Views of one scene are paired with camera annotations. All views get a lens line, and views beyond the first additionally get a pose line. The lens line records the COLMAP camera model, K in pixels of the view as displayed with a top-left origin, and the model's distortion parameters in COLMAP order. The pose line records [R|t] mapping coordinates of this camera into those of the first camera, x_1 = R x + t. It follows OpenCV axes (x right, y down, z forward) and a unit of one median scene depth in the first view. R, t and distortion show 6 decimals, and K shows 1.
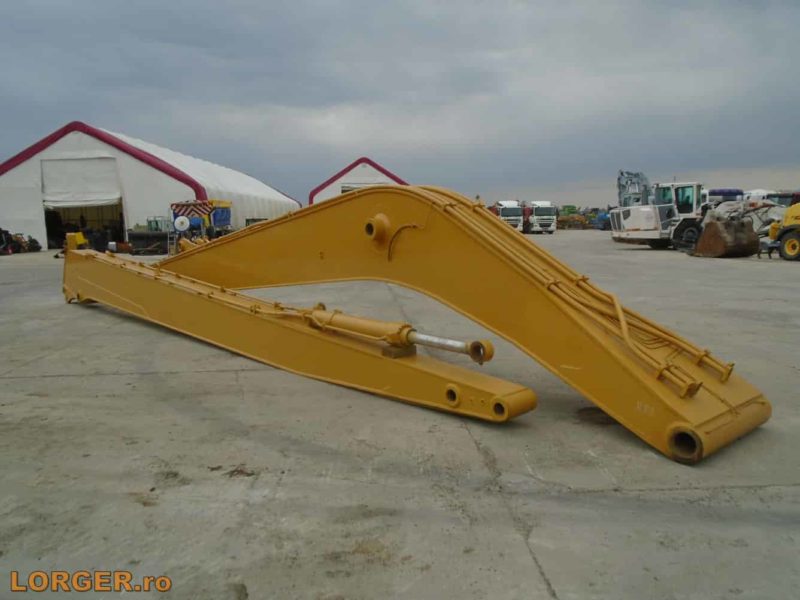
lens RADIAL K [[618.9, 0, 400.0], [0, 618.9, 300.0], [0, 0, 1]] dist [-0.009316, 0.003313]
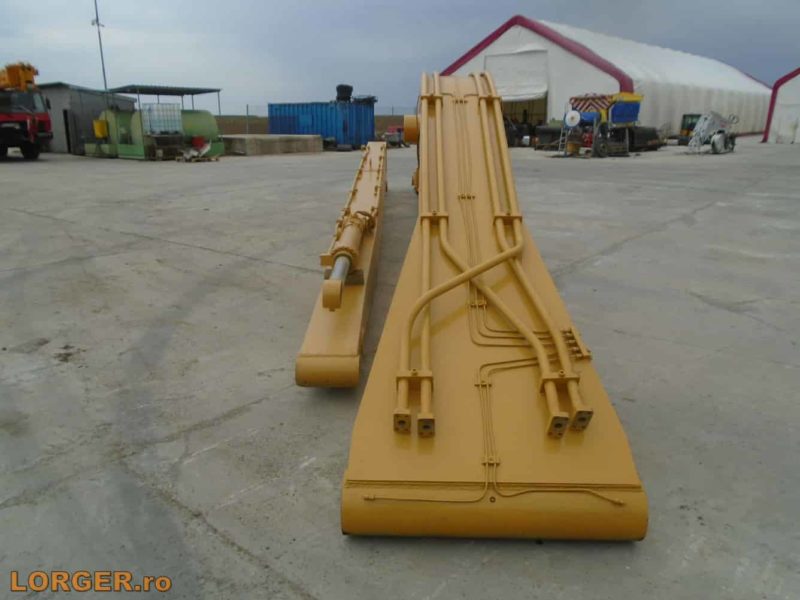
lens RADIAL K [[618.9, 0, 400.0], [0, 618.9, 300.0], [0, 0, 1]] dist [-0.009316, 0.003313]
pose [[0.735831, 0.201266, -0.646564, 0.120290], [-0.093922, 0.975915, 0.196900, -0.012165], [0.670620, -0.084159, 0.737012, 0.084598]]
